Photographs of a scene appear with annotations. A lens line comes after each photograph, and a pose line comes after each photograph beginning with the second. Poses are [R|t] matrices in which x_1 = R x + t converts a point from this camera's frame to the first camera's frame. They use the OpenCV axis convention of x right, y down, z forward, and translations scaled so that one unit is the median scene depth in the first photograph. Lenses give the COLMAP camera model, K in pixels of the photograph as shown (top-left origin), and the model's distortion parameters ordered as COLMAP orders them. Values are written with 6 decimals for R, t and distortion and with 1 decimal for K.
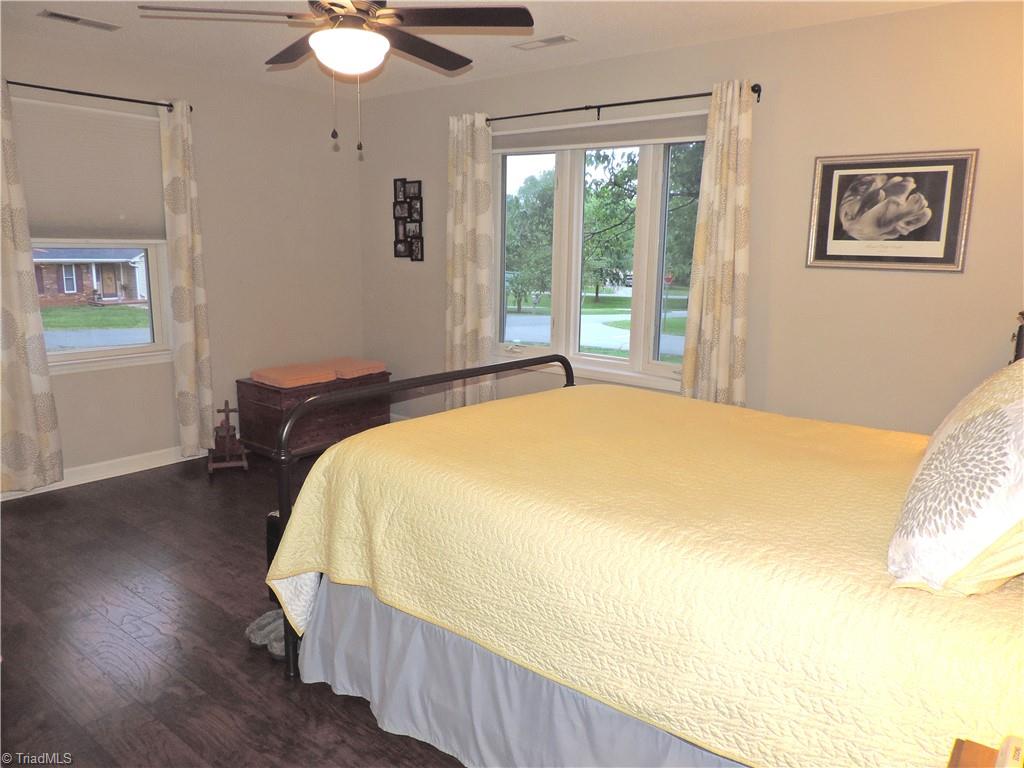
lens RADIAL K [[735.6, 0, 512.0], [0, 735.6, 384.0], [0, 0, 1]] dist [-0.033488, -0.000865]
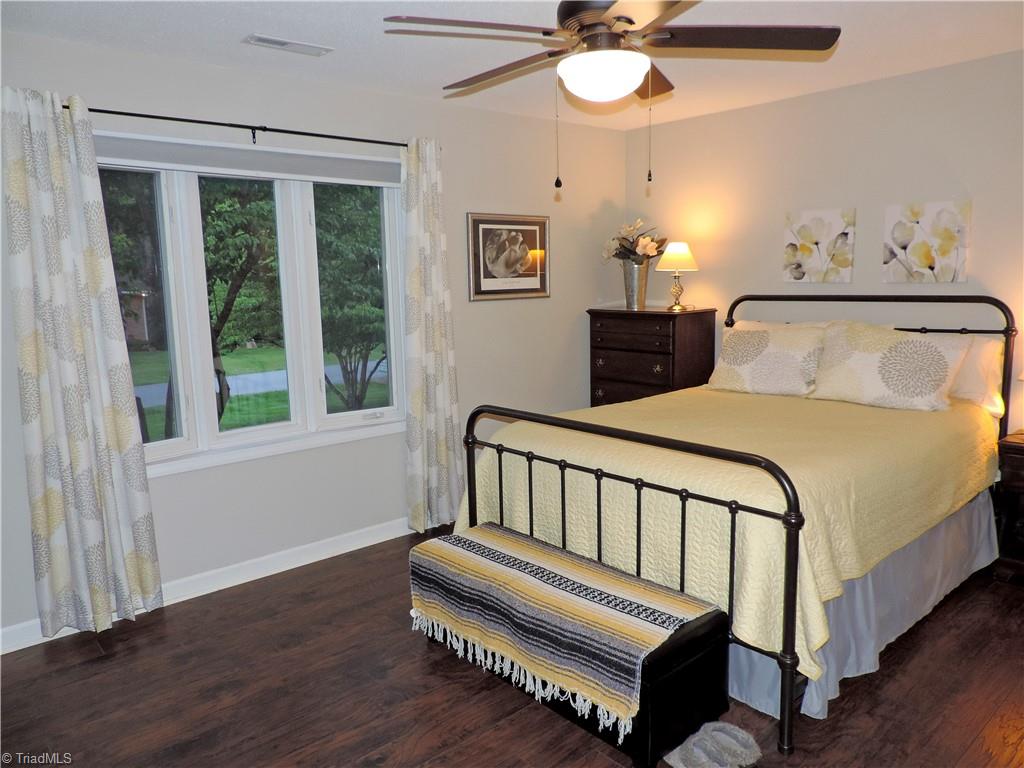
lens RADIAL K [[735.6, 0, 512.0], [0, 735.6, 384.0], [0, 0, 1]] dist [-0.033488, -0.000865]
pose [[0.163996, -0.160585, 0.973303, -0.845029], [0.211861, 0.969371, 0.124239, -0.172992], [-0.963442, 0.185830, 0.192994, 0.761091]]
